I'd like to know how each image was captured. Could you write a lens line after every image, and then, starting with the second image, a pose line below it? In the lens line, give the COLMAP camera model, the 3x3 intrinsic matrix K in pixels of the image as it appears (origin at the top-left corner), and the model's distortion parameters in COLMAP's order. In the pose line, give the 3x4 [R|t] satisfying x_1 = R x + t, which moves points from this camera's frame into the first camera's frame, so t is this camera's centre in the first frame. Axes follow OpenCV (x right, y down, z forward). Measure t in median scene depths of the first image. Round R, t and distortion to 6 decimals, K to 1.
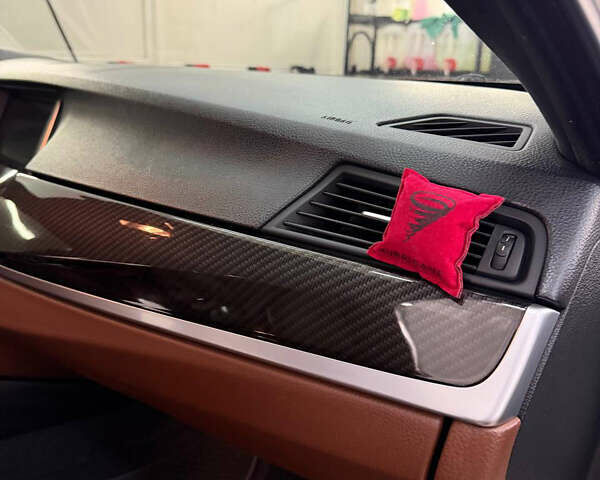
lens RADIAL K [[635.9, 0, 300.0], [0, 635.9, 240.0], [0, 0, 1]] dist [0.018650, 0.012629]
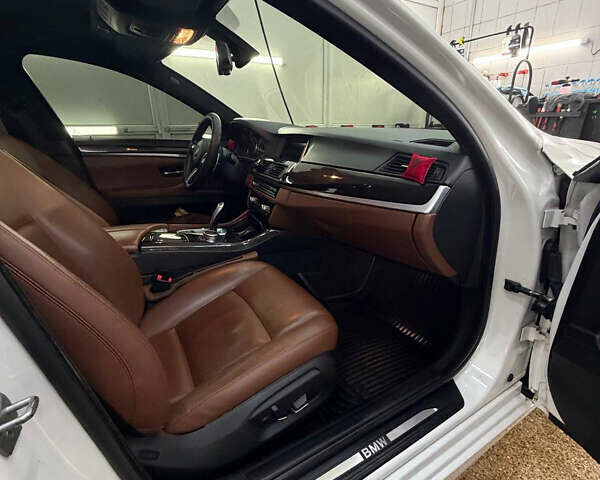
lens RADIAL K [[336.5, 0, 300.0], [0, 336.5, 240.0], [0, 0, 1]] dist [0.000584, 0.000132]
pose [[0.960755, 0.054464, -0.272000, 0.084500], [-0.037711, 0.997077, 0.066448, 0.267556], [0.274824, -0.053583, 0.960000, -1.010054]]
